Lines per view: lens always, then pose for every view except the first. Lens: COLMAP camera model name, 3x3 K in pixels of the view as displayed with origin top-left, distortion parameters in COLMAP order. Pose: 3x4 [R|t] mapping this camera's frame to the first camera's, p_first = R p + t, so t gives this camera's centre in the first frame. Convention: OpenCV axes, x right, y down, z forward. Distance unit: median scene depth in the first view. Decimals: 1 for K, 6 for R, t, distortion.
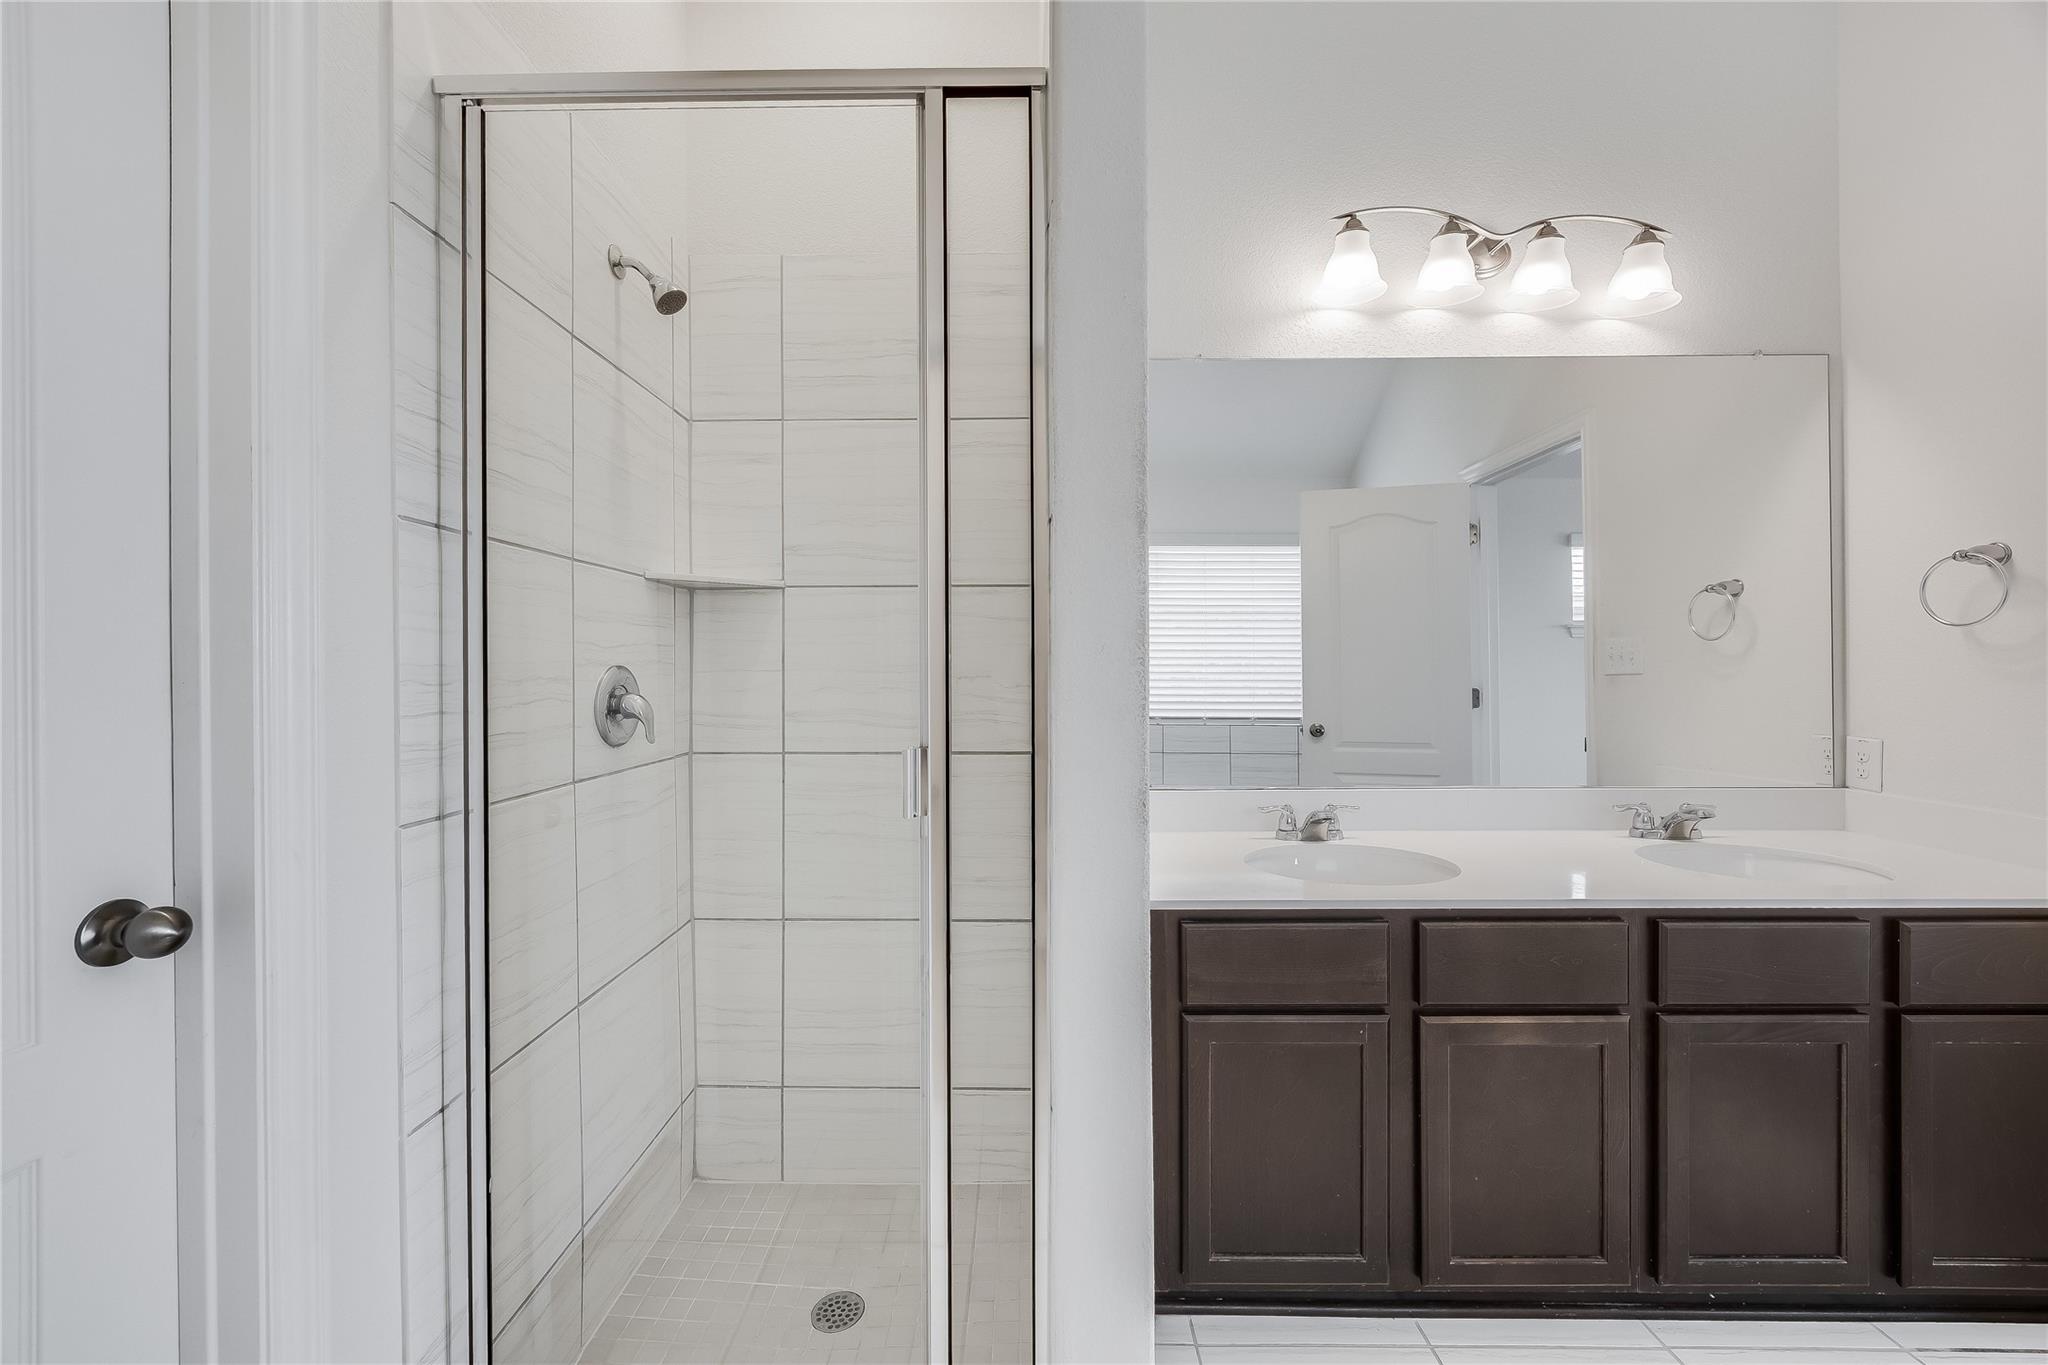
lens RADIAL K [[790.5, 0, 1019.7], [0, 790.5, 678.9], [0, 0, 1]] dist [-0.000721, -0.000065]
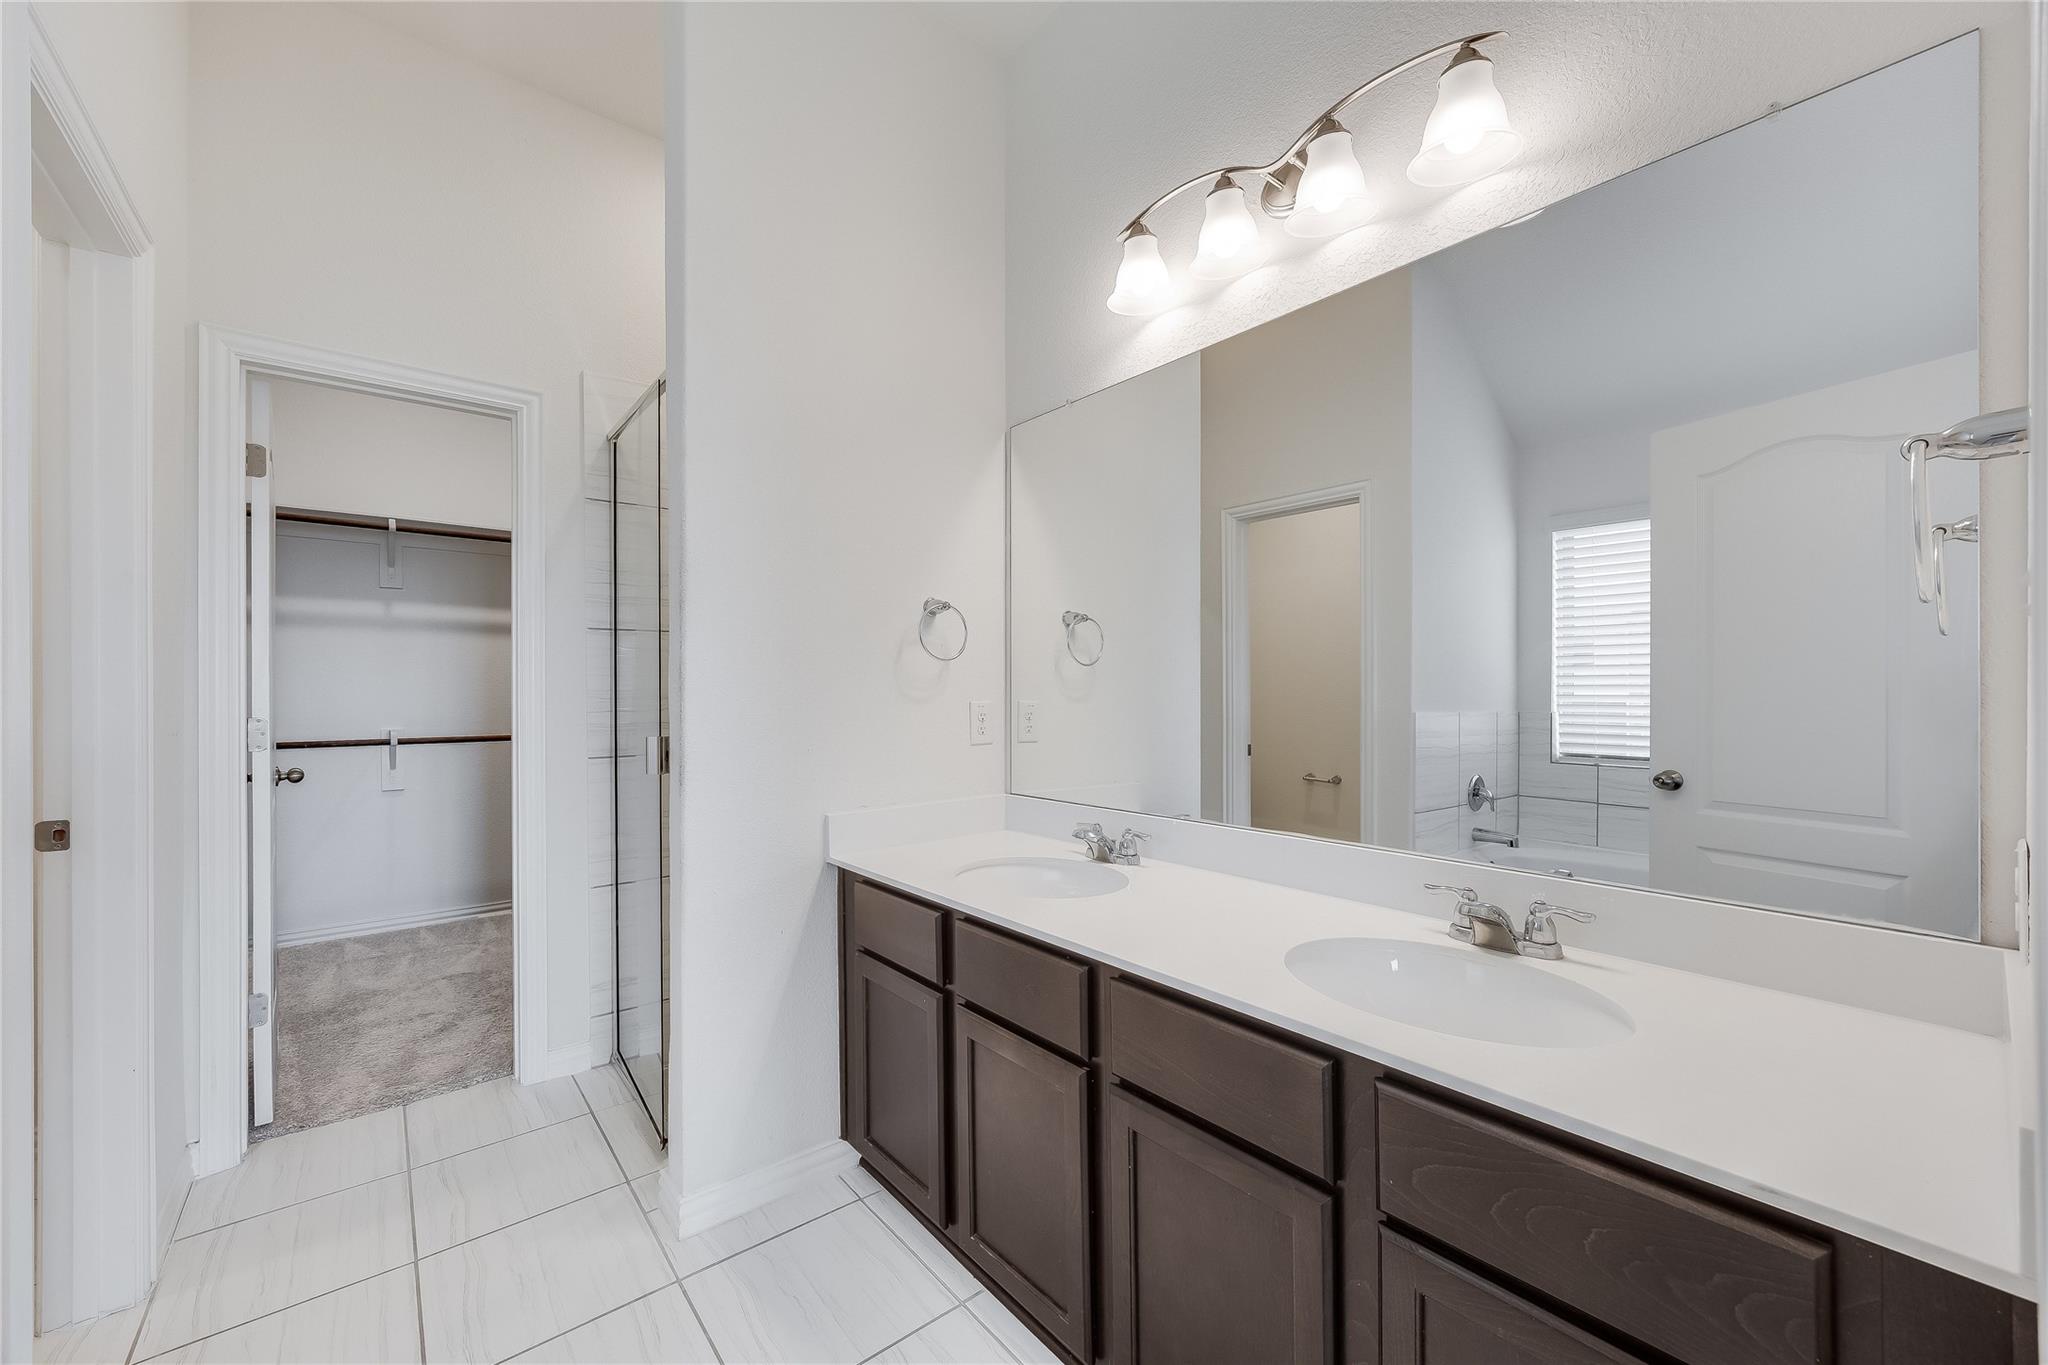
lens RADIAL K [[780.6, 0, 1017.1], [0, 780.6, 689.3], [0, 0, 1]] dist [-0.001878, -0.000168]
pose [[0.650276, 0.000786, -0.759697, 0.991518], [-0.005303, 0.999980, -0.003505, -0.012494], [0.759679, 0.006308, 0.650267, 0.261815]]
